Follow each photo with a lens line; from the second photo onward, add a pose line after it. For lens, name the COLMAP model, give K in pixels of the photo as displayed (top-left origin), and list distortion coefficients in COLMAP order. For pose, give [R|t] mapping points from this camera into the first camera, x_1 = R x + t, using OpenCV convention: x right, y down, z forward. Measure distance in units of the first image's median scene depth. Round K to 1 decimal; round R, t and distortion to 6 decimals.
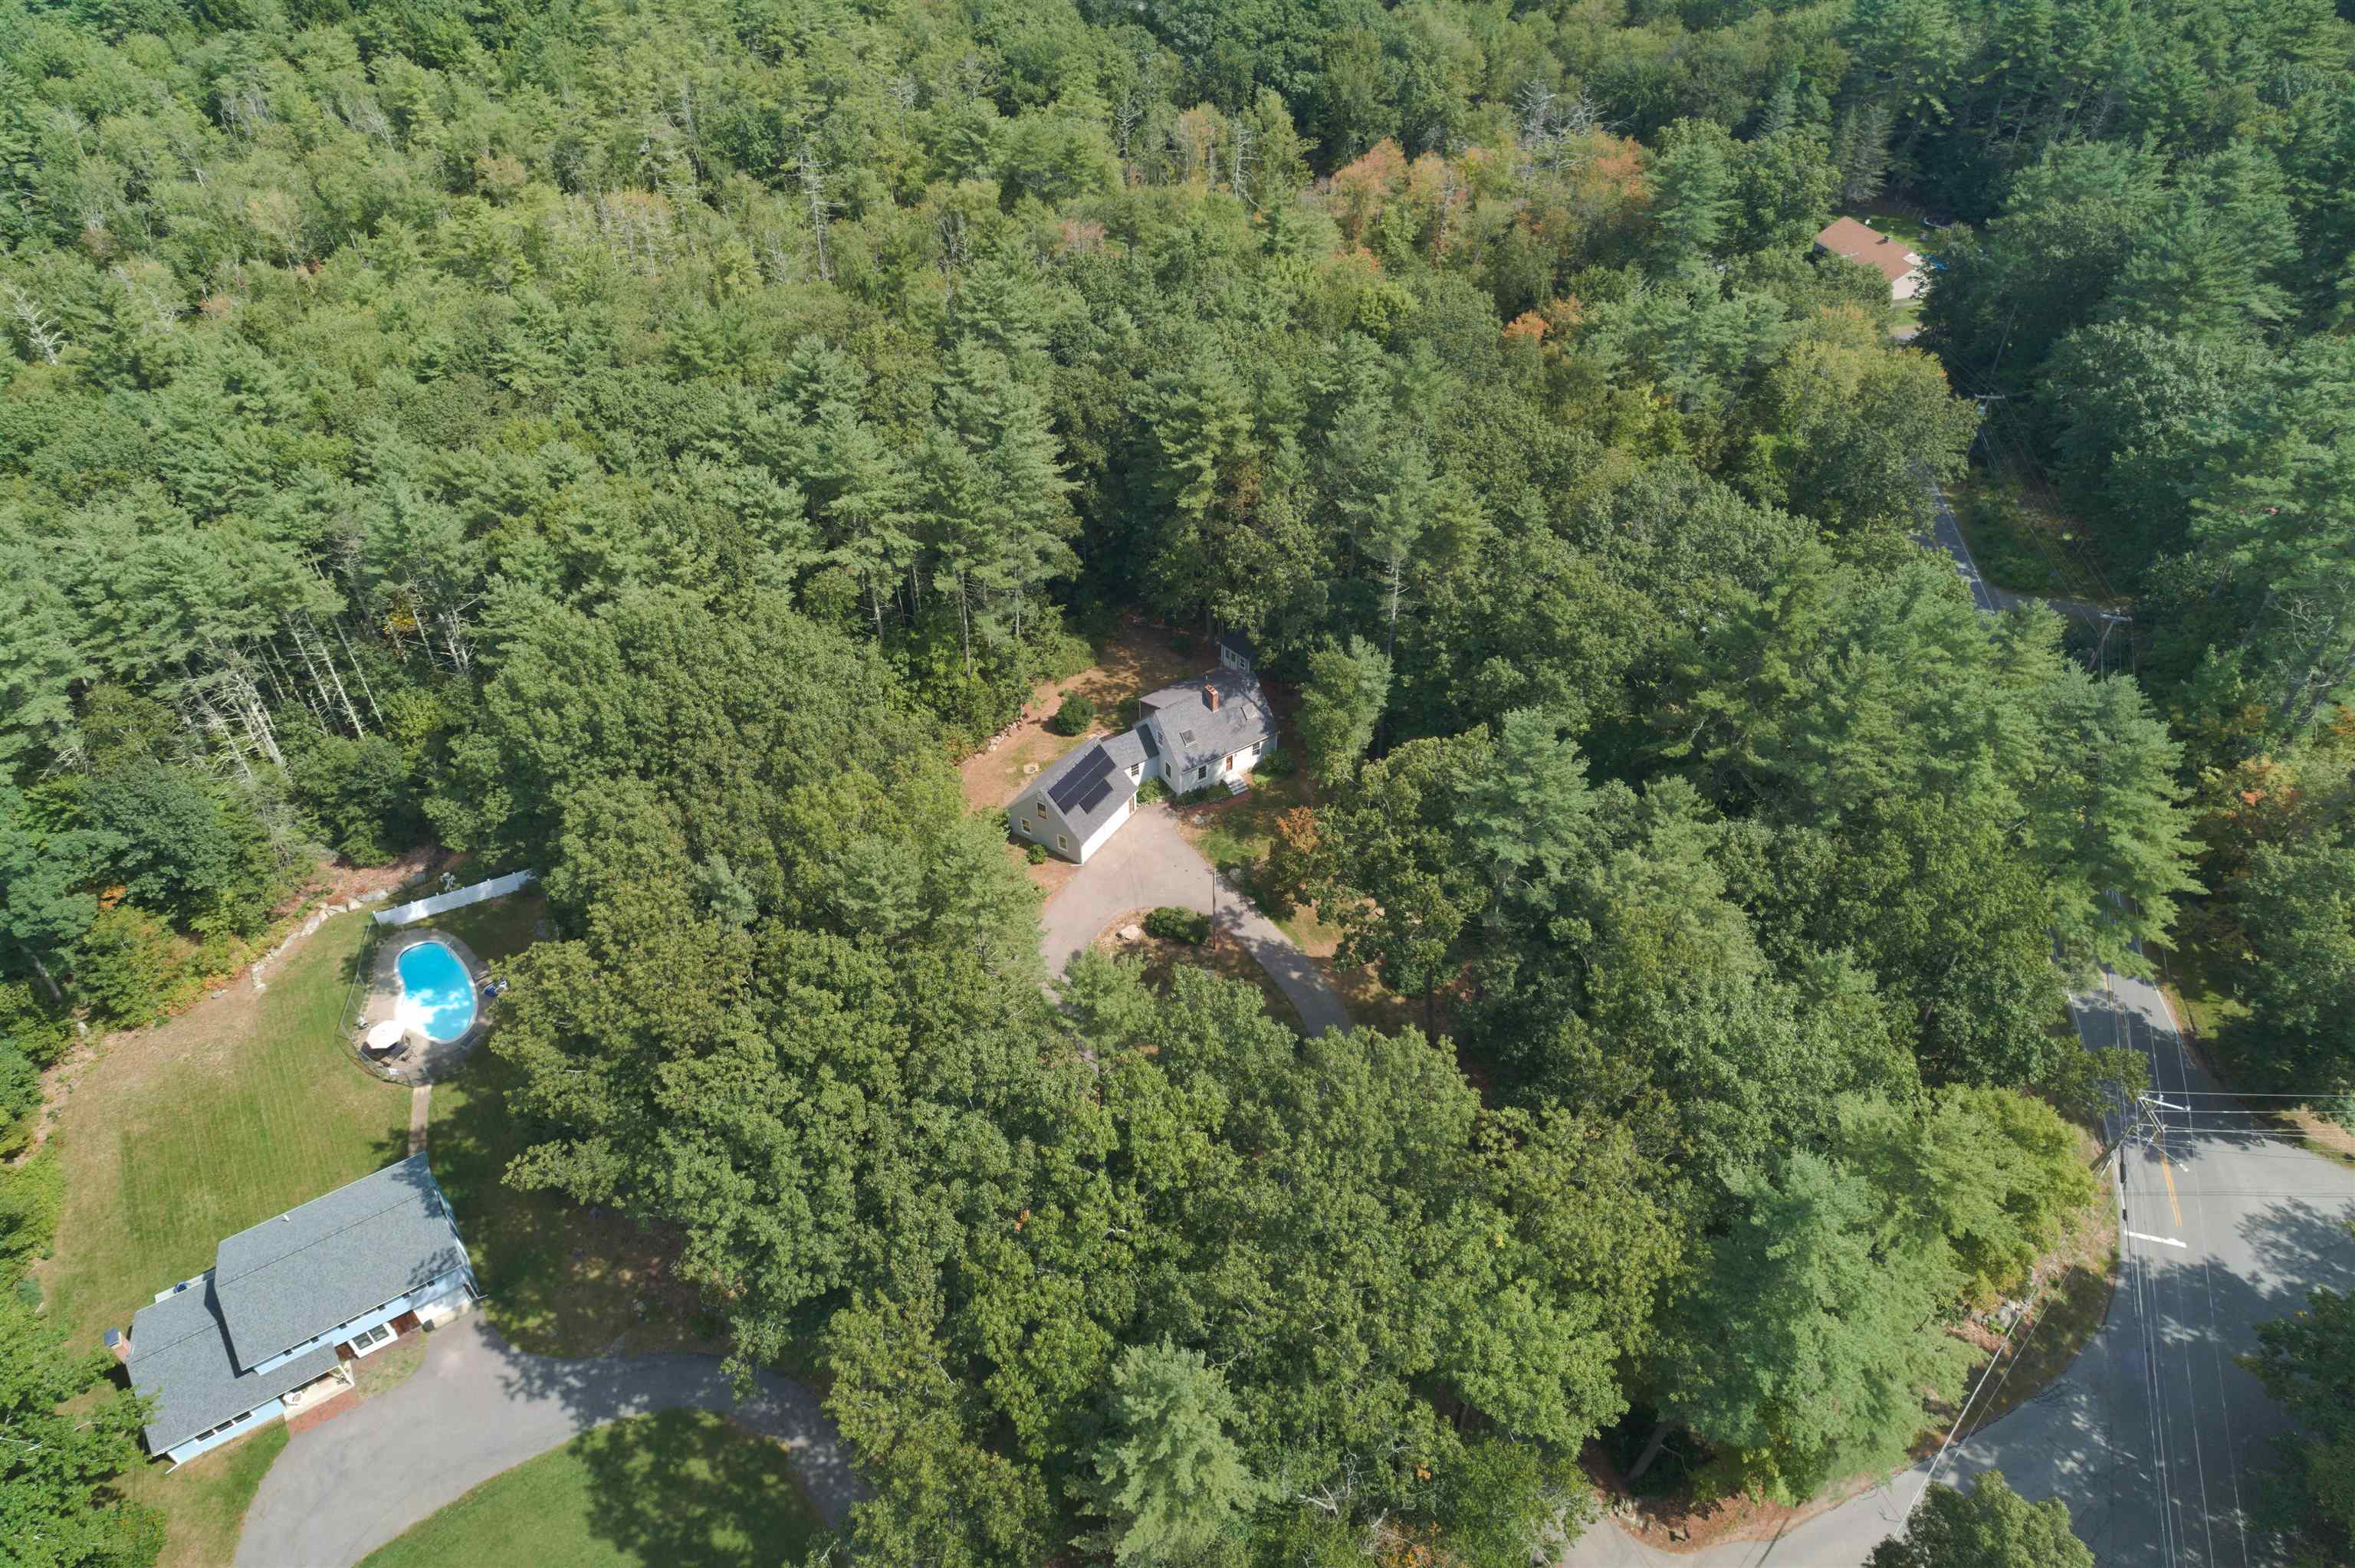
lens RADIAL K [[1473.9, 0, 1178.9], [0, 1473.9, 788.0], [0, 0, 1]] dist [-0.003805, 0.002114]
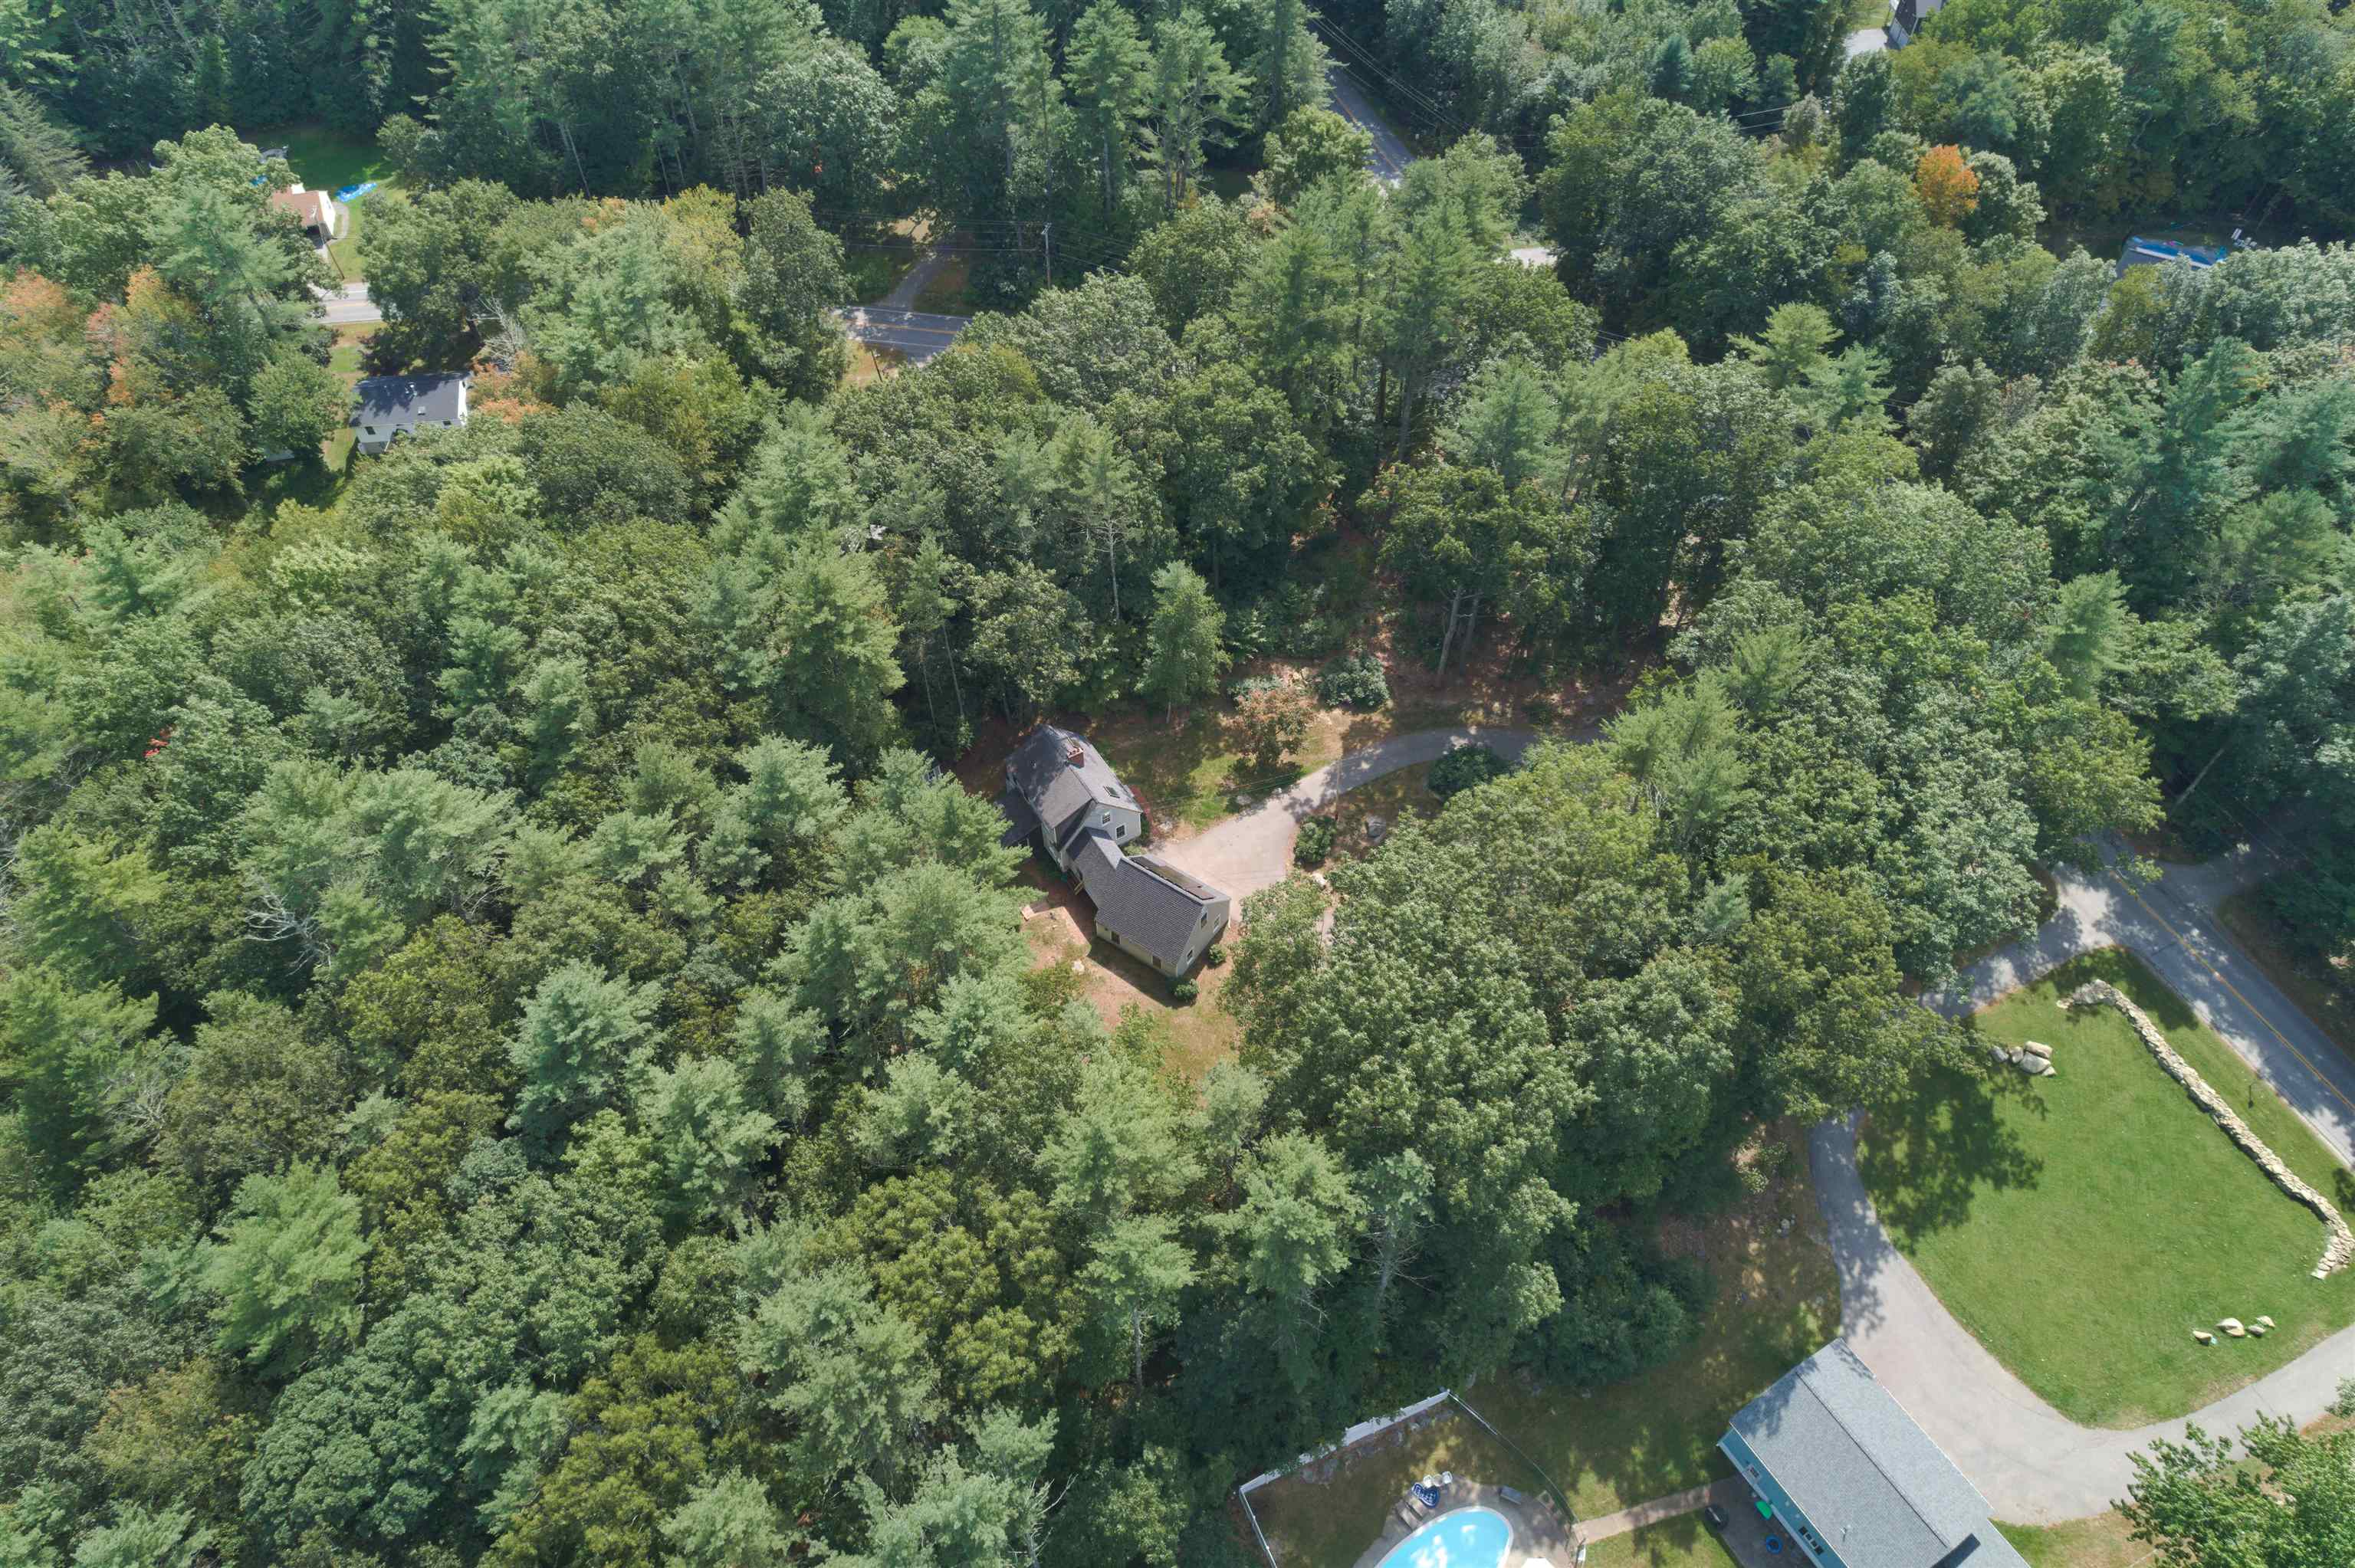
lens RADIAL K [[1473.9, 0, 1176.1], [0, 1473.9, 783.0], [0, 0, 1]] dist [-0.003805, 0.002114]
pose [[0.031452, -0.762596, 0.646110, -0.696219], [0.663026, 0.499646, 0.557450, -0.622244], [-0.747935, 0.410855, 0.521336, 0.501589]]
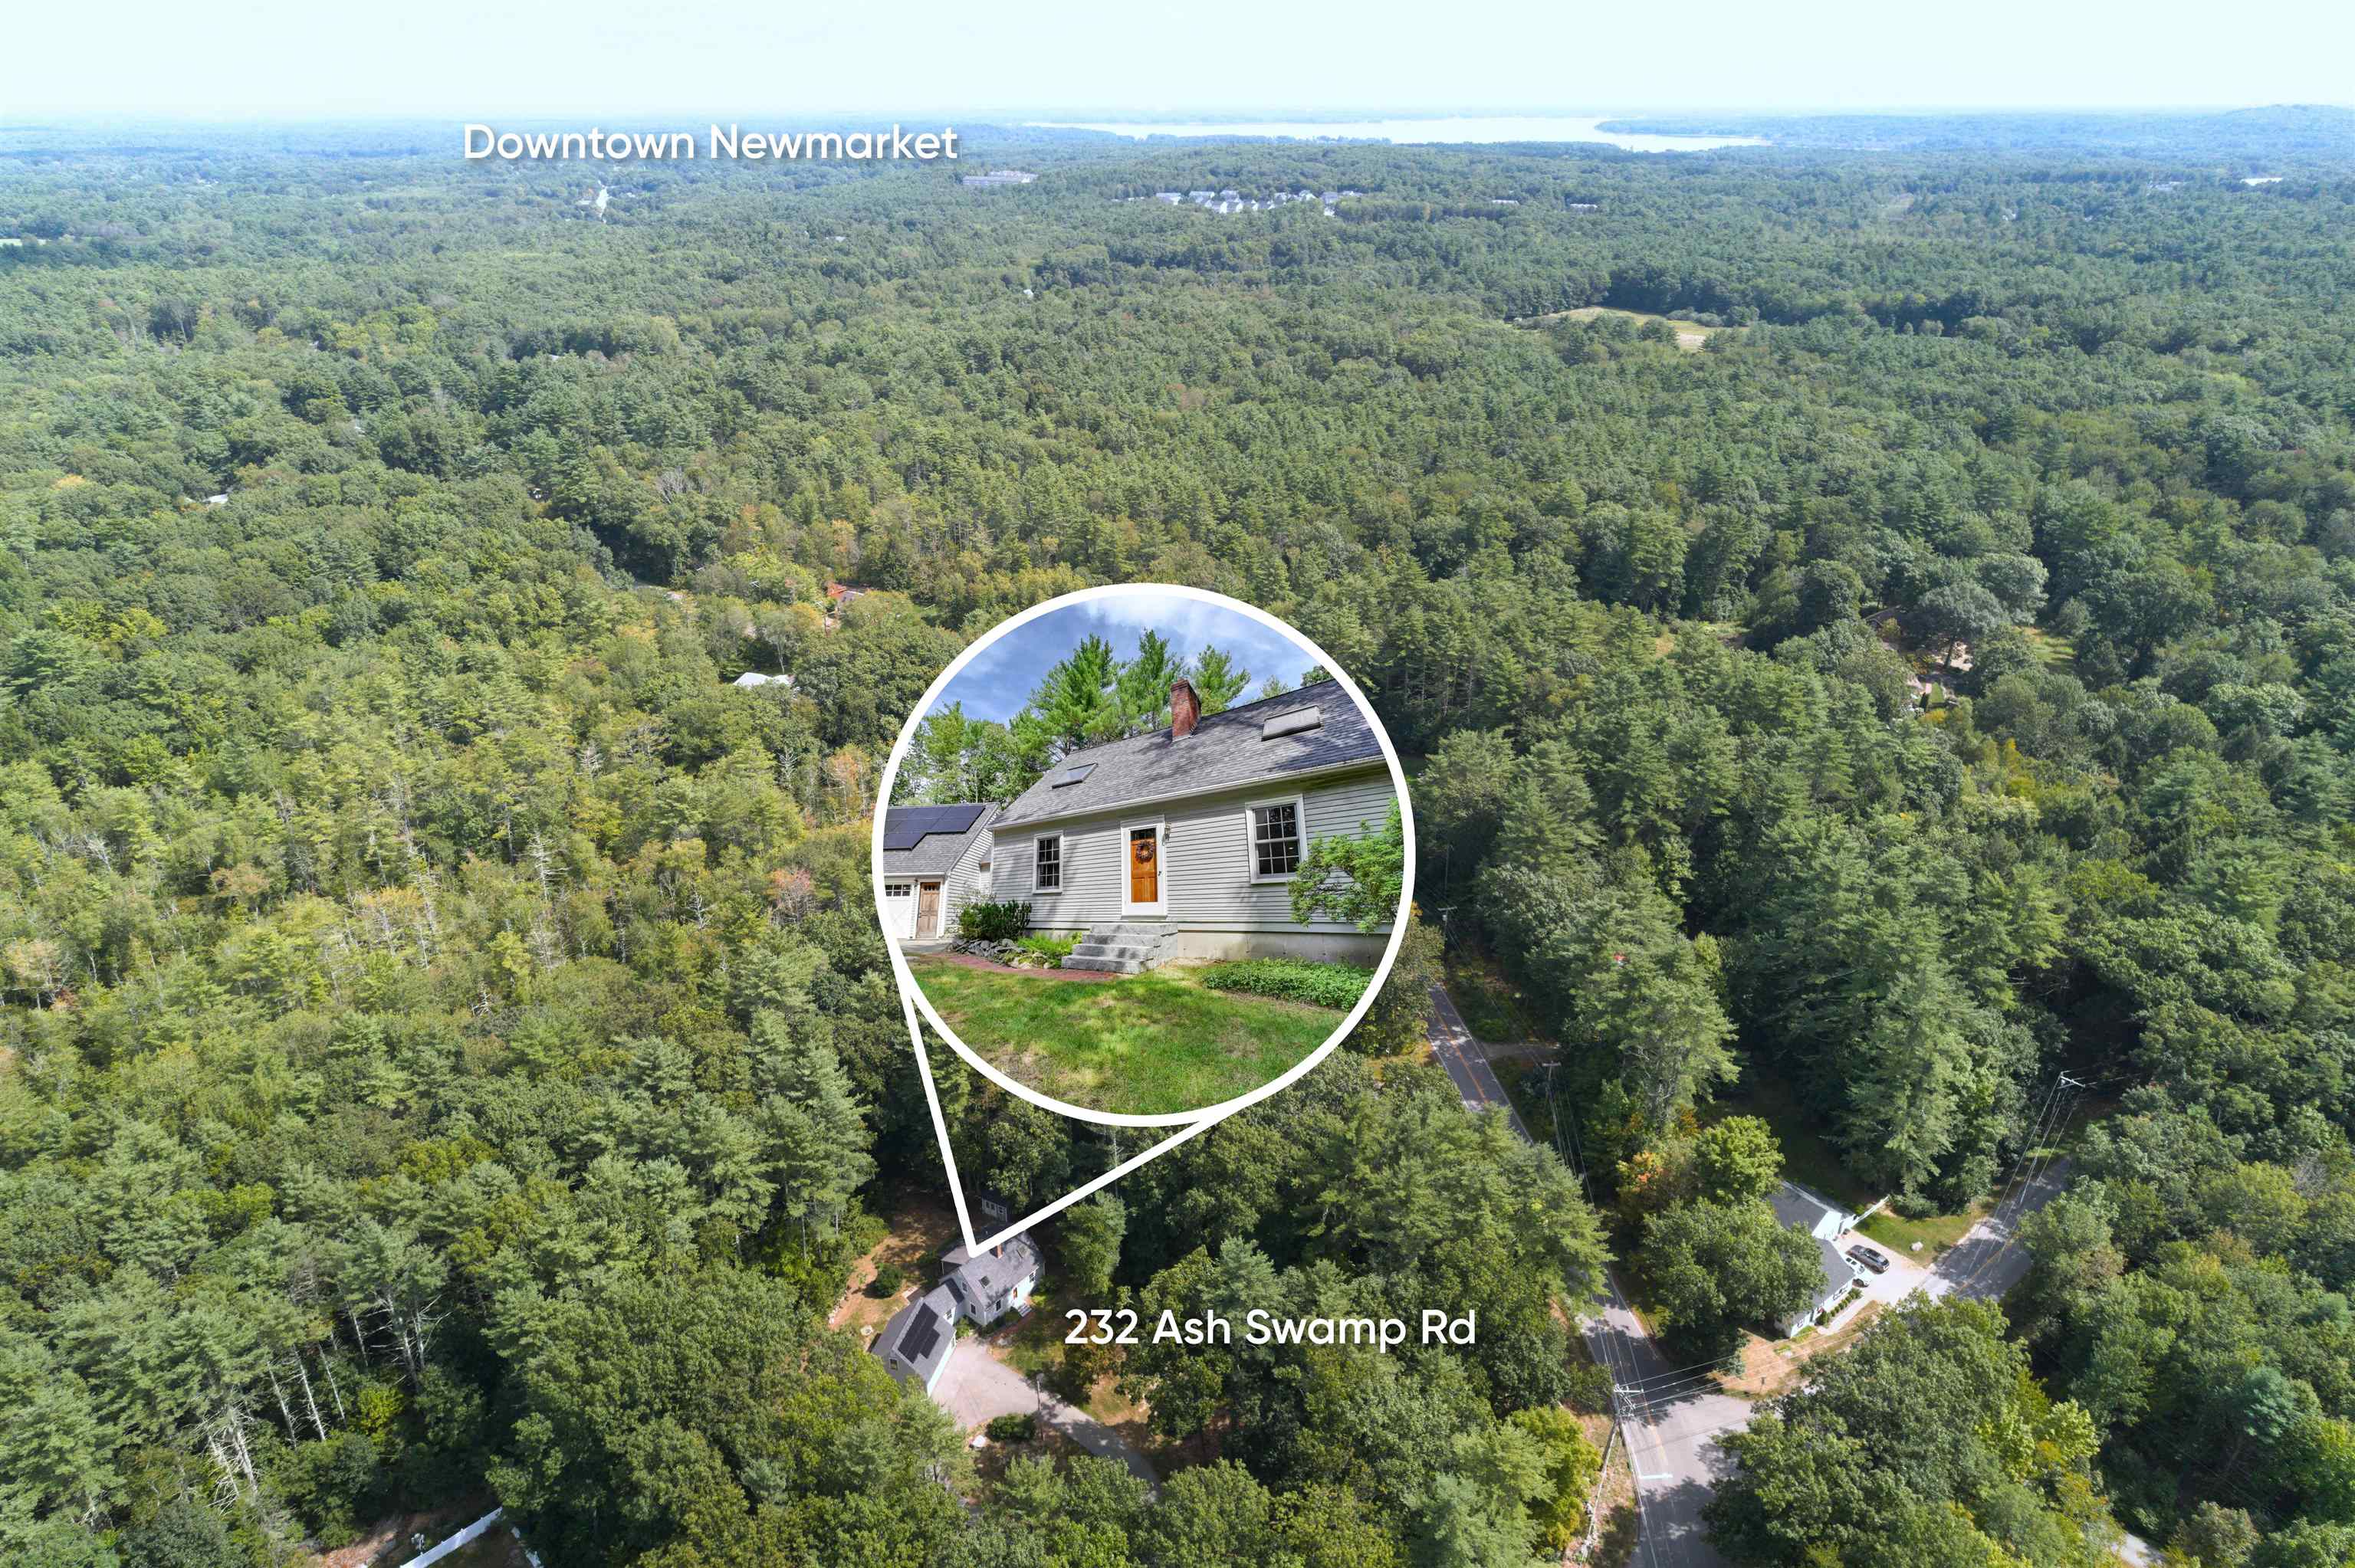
lens RADIAL K [[1473.9, 0, 1172.2], [0, 1473.9, 791.0], [0, 0, 1]] dist [-0.003805, 0.002114]
pose [[0.949007, -0.134677, 0.285040, -0.176841], [0.208167, 0.946715, -0.245759, -0.104244], [-0.236753, 0.292563, 0.926474, -0.509461]]
